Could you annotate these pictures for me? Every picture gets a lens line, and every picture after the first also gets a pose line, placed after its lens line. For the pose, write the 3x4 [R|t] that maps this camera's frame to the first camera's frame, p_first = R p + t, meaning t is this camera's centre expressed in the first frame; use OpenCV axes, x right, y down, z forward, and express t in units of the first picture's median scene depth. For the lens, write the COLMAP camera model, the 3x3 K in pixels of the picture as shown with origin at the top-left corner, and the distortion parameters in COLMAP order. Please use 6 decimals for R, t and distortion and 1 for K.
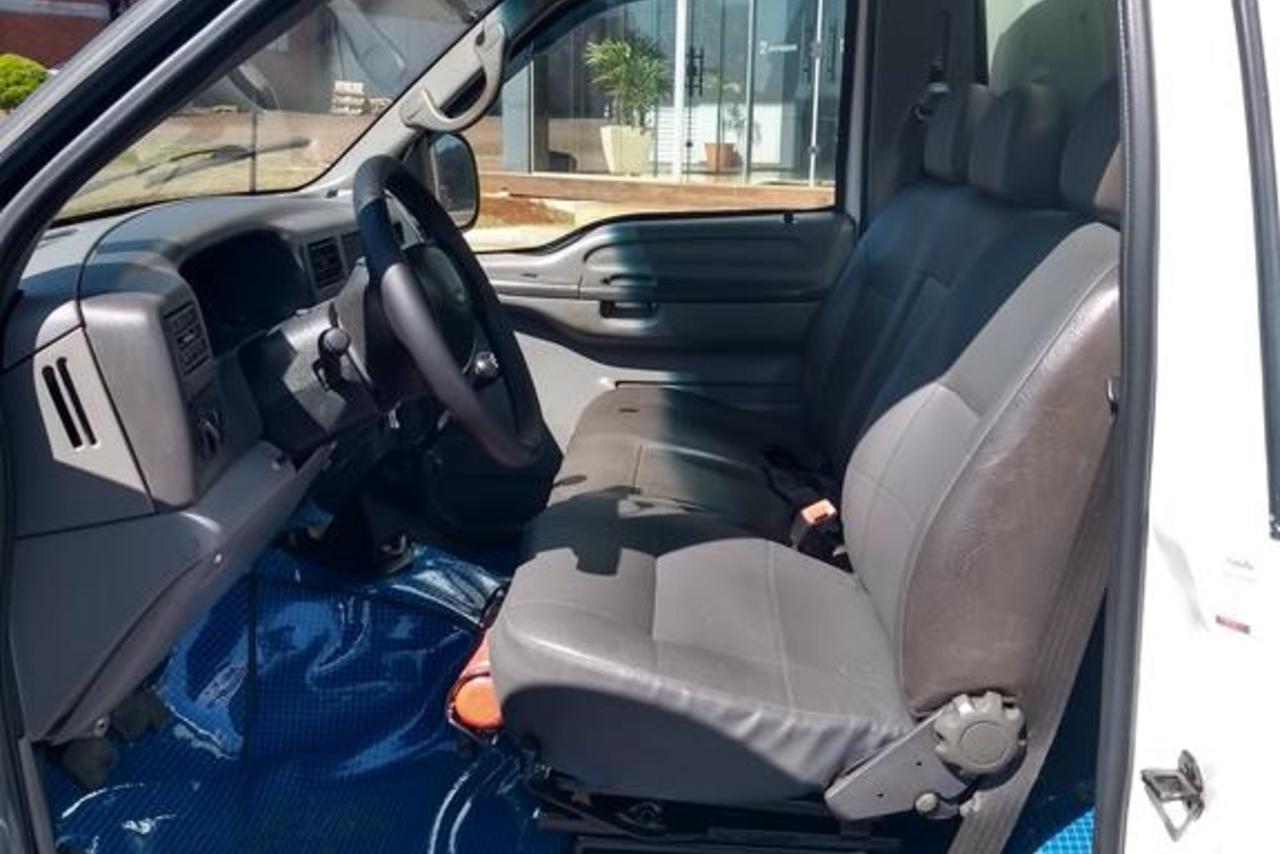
lens RADIAL K [[999.2, 0, 670.4], [0, 999.2, 423.6], [0, 0, 1]] dist [0.001456, -0.002097]
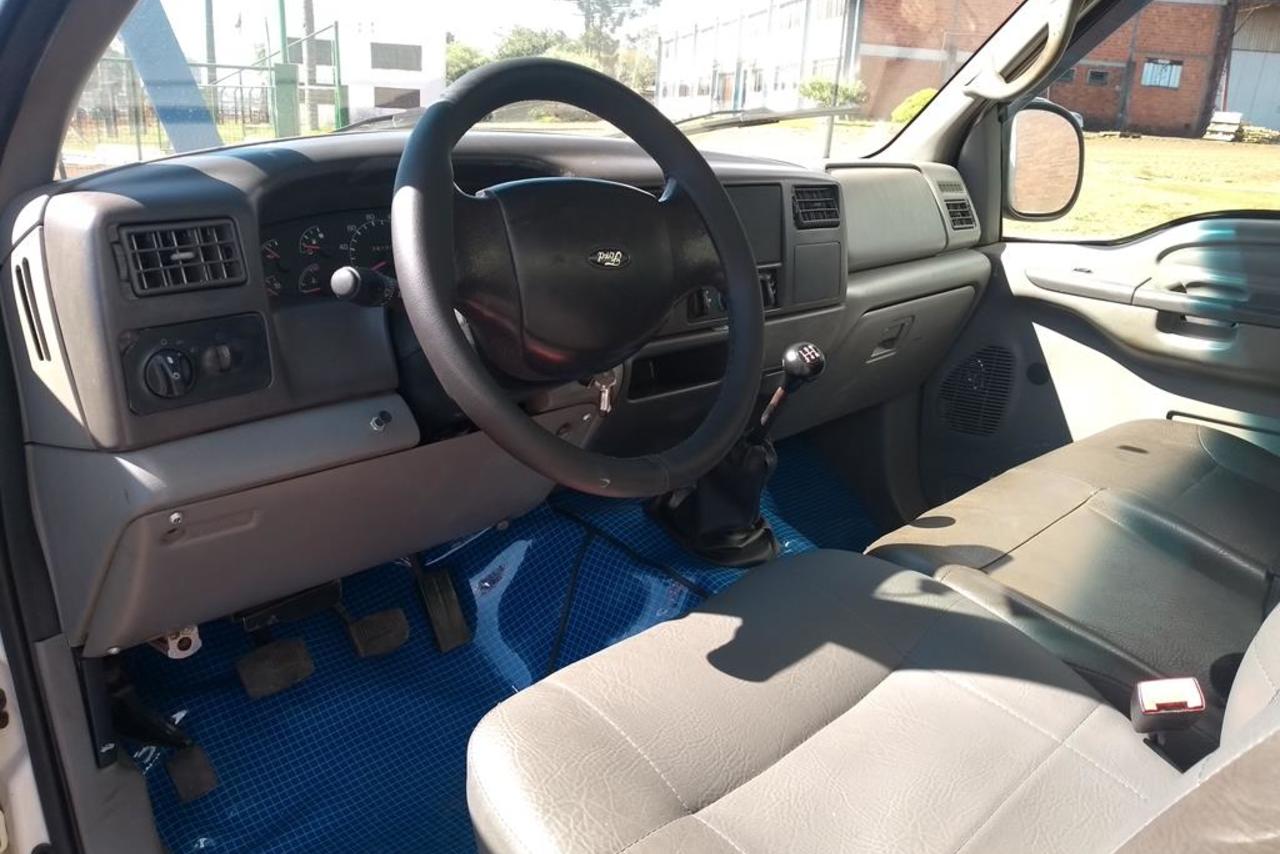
lens RADIAL K [[966.1, 0, 639.1], [0, 966.1, 392.3], [0, 0, 1]] dist [0.009650, 0.004097]
pose [[0.791121, 0.185962, -0.582705, 0.073375], [-0.191008, 0.980131, 0.053468, -0.020565], [0.581071, 0.069002, 0.810923, 0.127141]]
